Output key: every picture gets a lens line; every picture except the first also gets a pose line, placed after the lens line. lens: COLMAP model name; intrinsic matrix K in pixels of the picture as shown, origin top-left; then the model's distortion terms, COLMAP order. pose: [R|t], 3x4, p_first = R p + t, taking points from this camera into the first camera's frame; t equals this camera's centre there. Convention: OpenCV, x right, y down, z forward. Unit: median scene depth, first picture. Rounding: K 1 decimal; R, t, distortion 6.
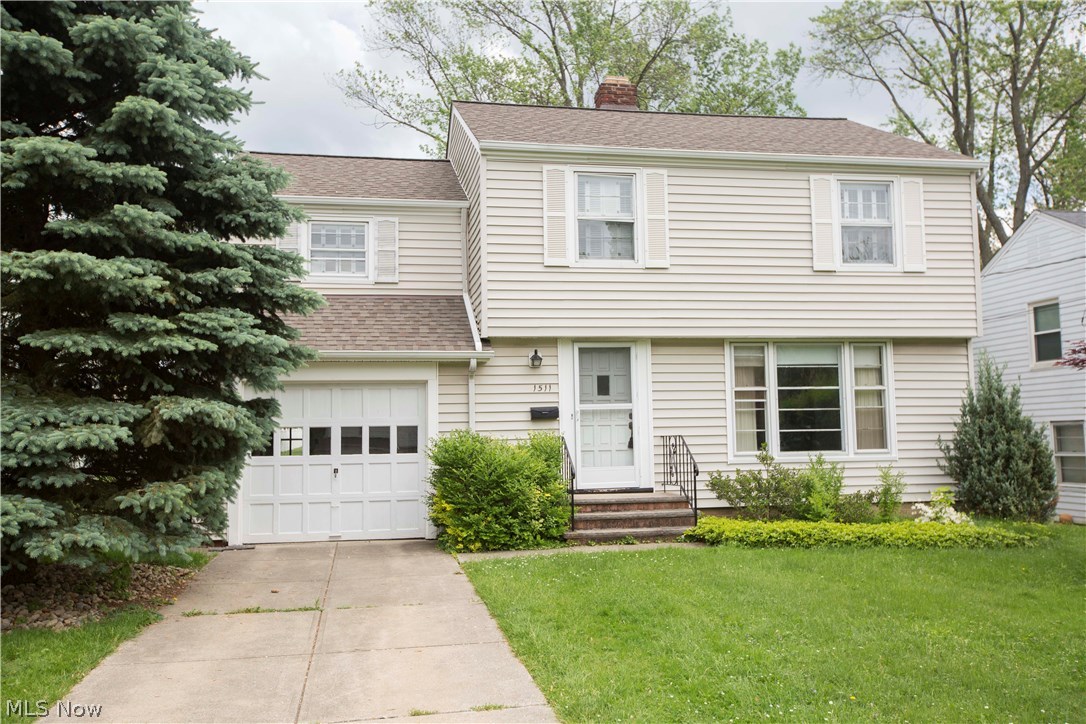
lens RADIAL K [[953.5, 0, 543.0], [0, 953.5, 362.0], [0, 0, 1]] dist [0.050760, -0.005375]
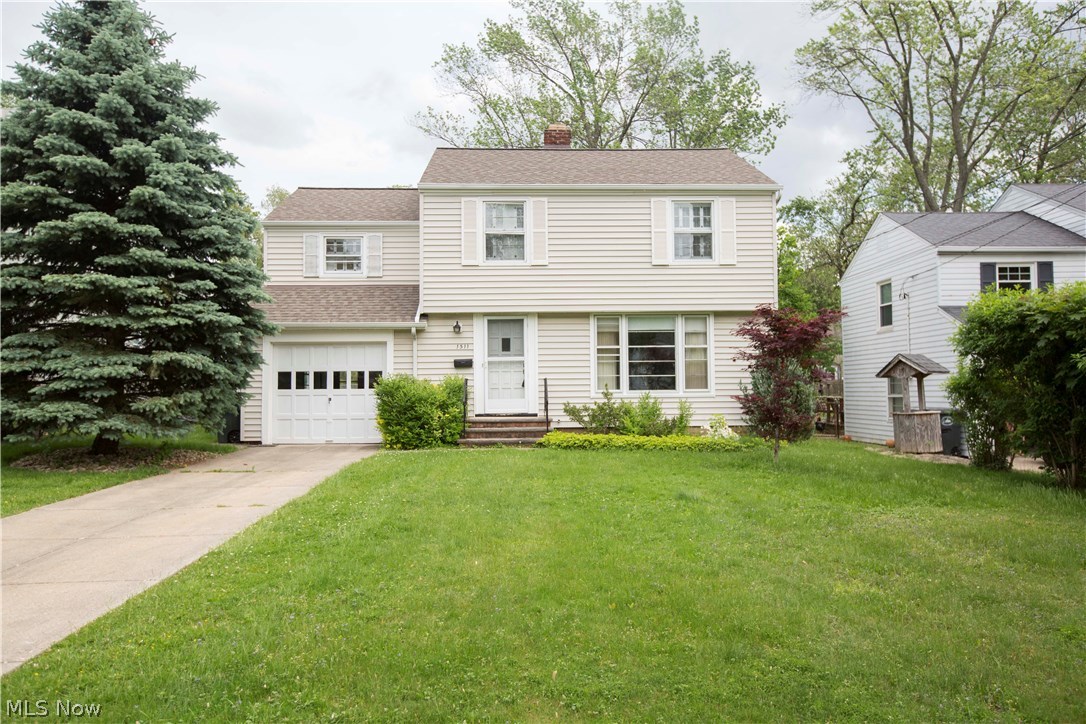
lens RADIAL K [[788.3, 0, 543.0], [0, 788.3, 362.0], [0, 0, 1]] dist [-0.004430, 0.049304]
pose [[0.987830, 0.003201, -0.155503, 0.321369], [0.003998, 0.998935, 0.045965, -0.005091], [0.155485, -0.046027, 0.986765, -0.213408]]
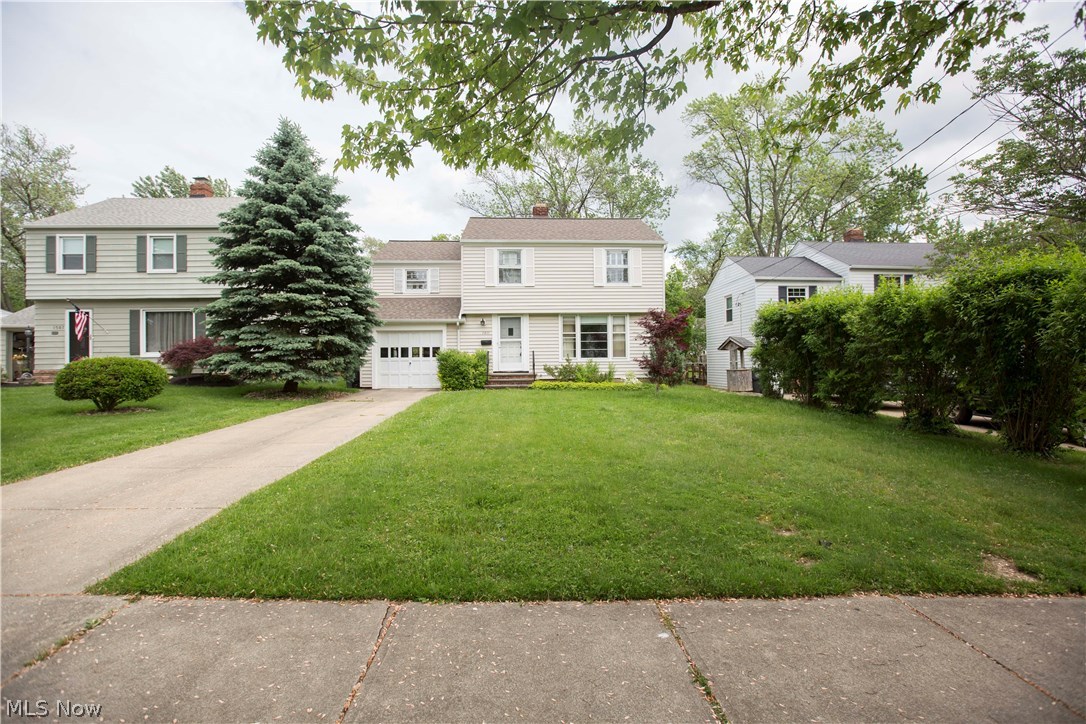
lens RADIAL K [[496.1, 0, 542.3], [0, 496.1, 359.4], [0, 0, 1]] dist [-0.054651, 0.020391]
pose [[0.990391, 0.005976, -0.138168, 0.346311], [0.004521, 0.997133, 0.075534, -0.002620], [0.138223, -0.075433, 0.987524, -0.340009]]
